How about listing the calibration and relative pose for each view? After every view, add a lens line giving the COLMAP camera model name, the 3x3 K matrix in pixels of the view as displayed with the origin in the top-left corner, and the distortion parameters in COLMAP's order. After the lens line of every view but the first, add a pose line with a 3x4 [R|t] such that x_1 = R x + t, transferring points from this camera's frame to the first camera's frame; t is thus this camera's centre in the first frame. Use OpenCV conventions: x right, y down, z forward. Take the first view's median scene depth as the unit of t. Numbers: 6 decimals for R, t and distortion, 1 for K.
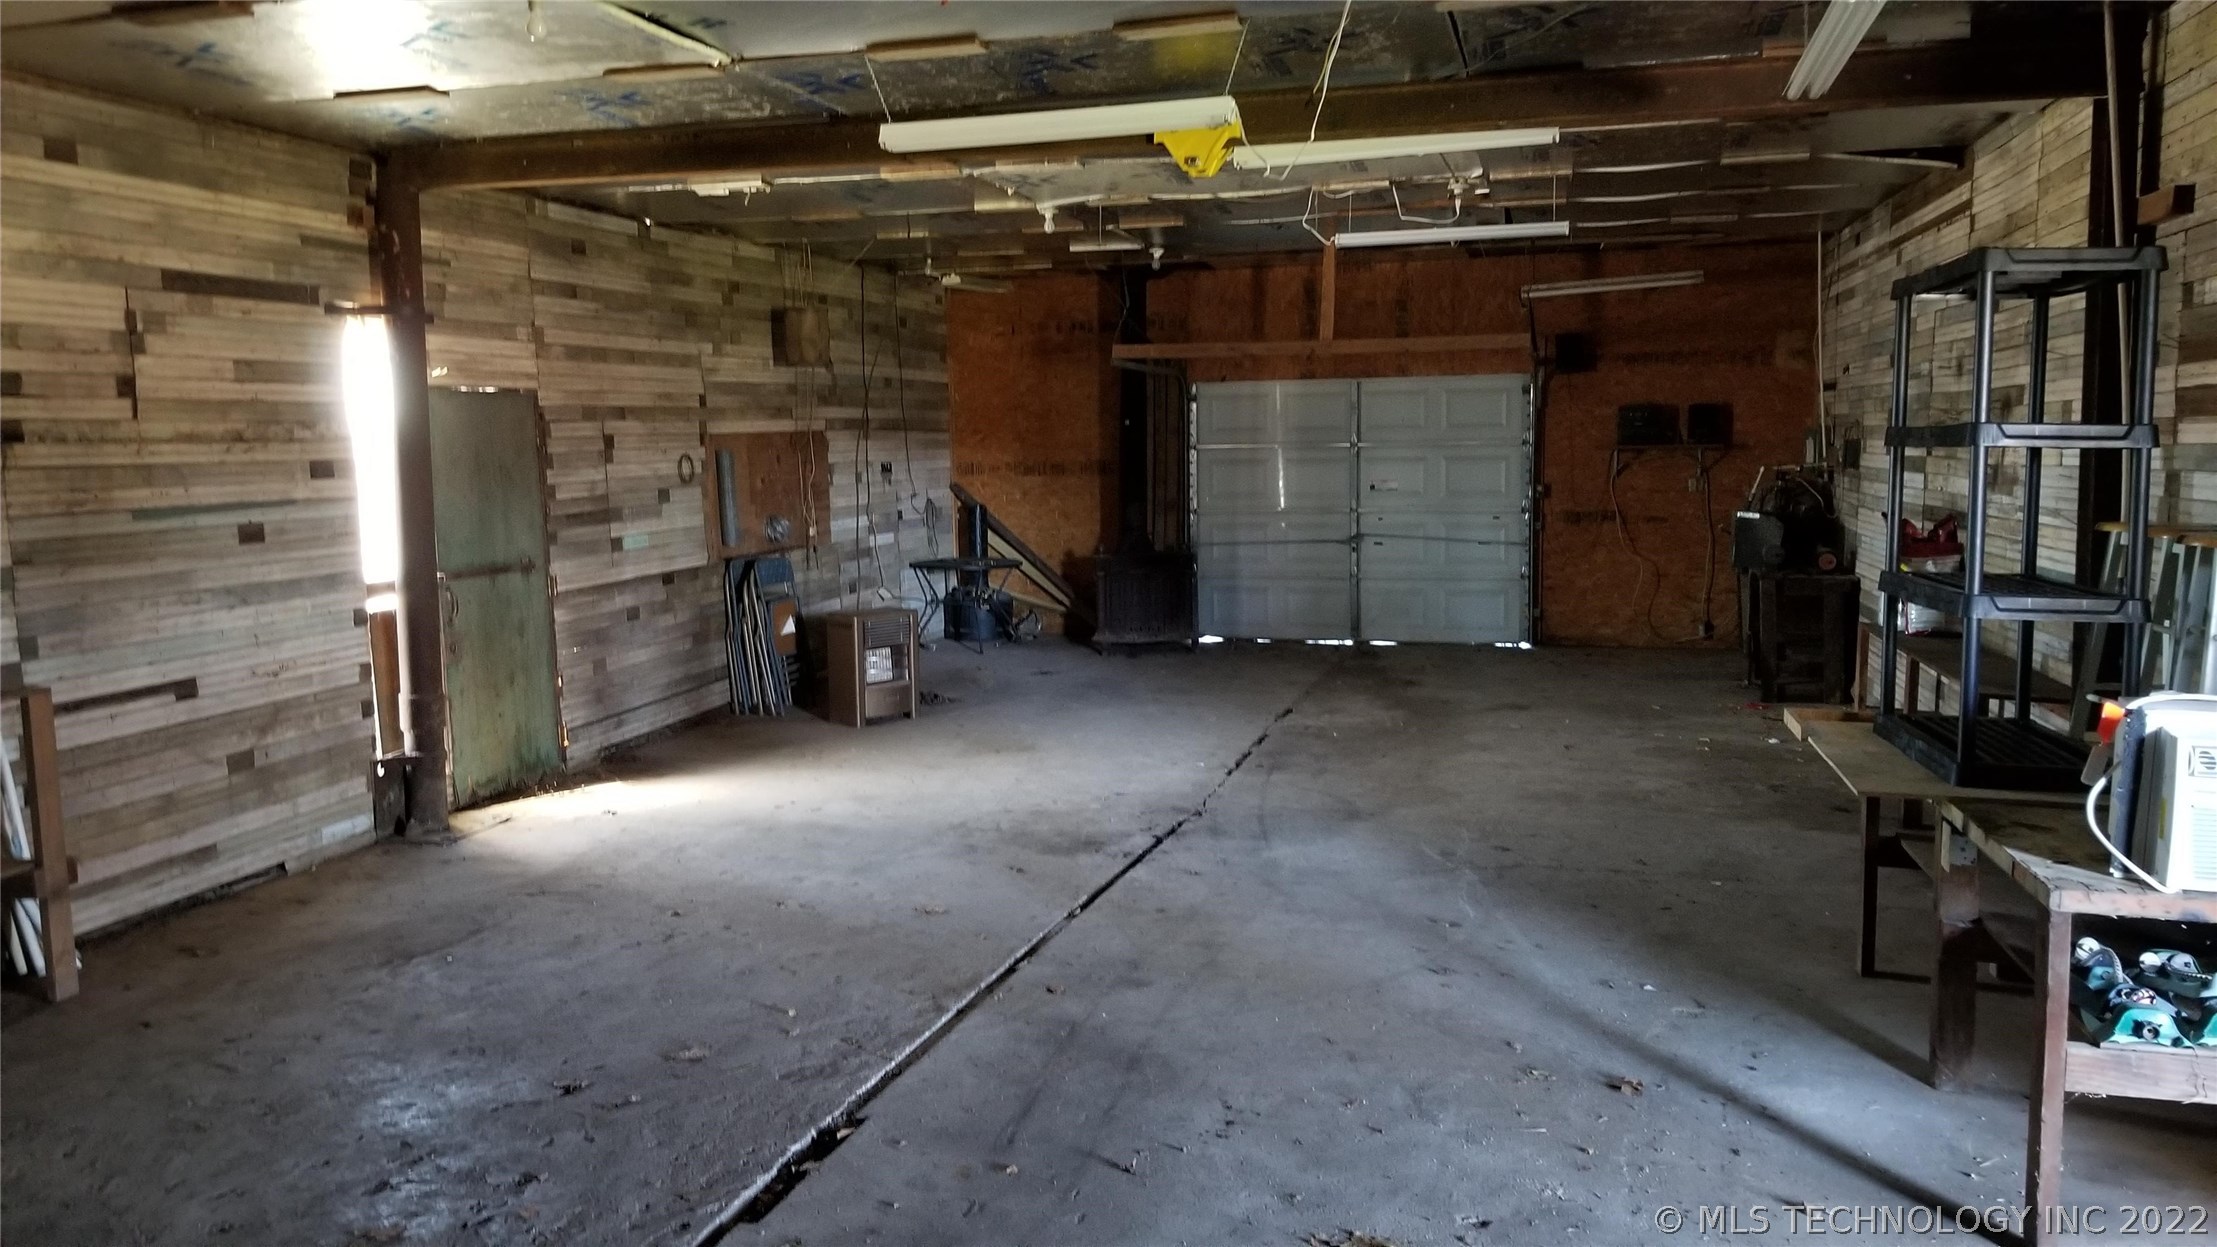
lens RADIAL K [[1723.8, 0, 1106.8], [0, 1723.8, 623.1], [0, 0, 1]] dist [0.024299, -0.039397]
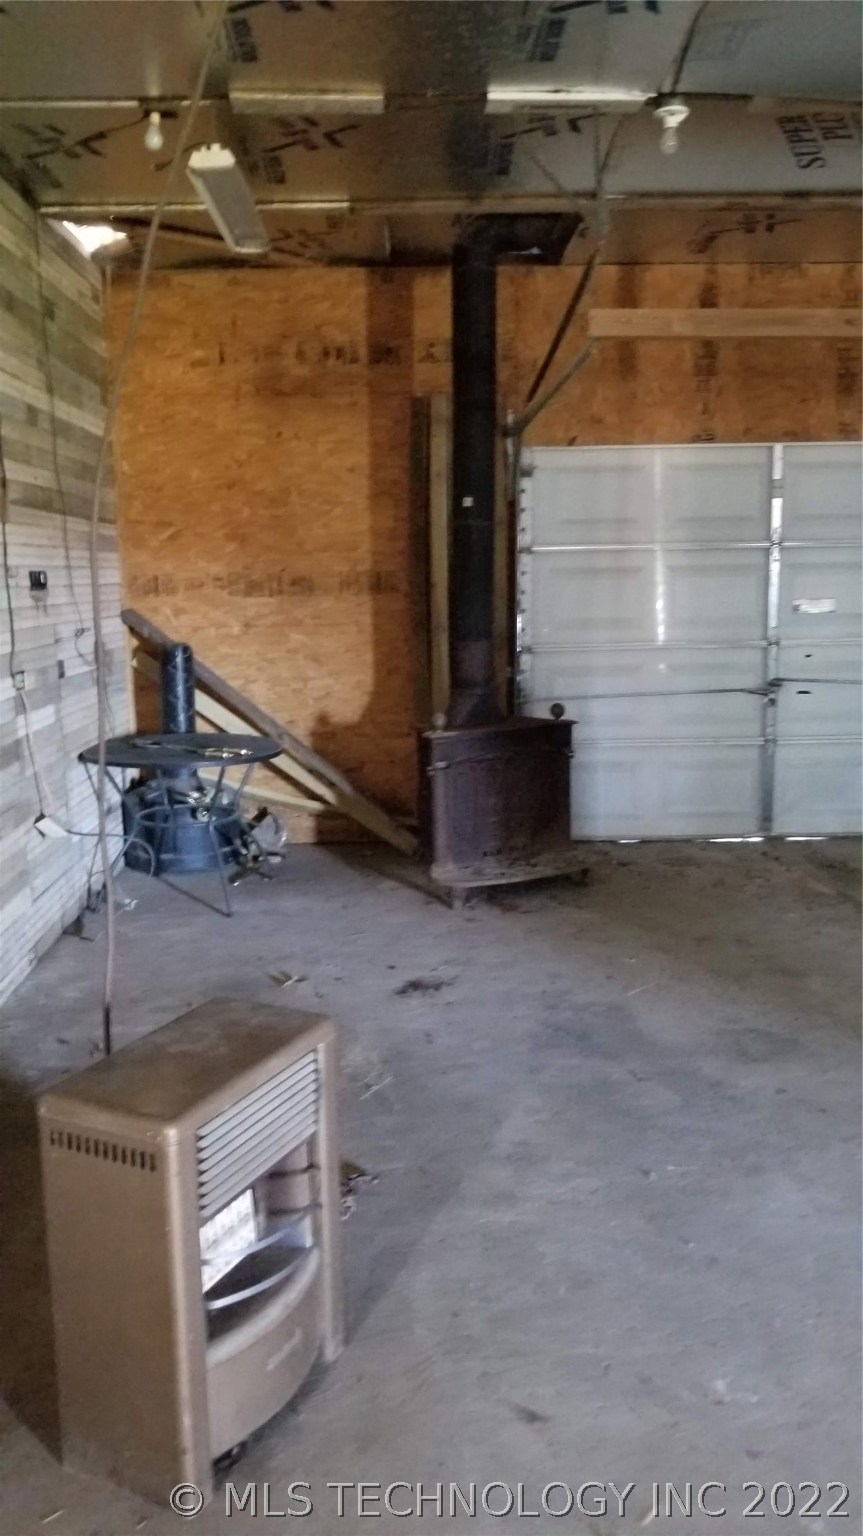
lens RADIAL K [[1194.3, 0, 446.1], [0, 1194.3, 731.7], [0, 0, 1]] dist [0.024299, -0.039397]
pose [[0.953308, -0.042384, 0.299010, -0.112786], [0.035615, 0.998972, 0.028055, -0.047448], [-0.299891, -0.016096, 0.953838, 0.581399]]
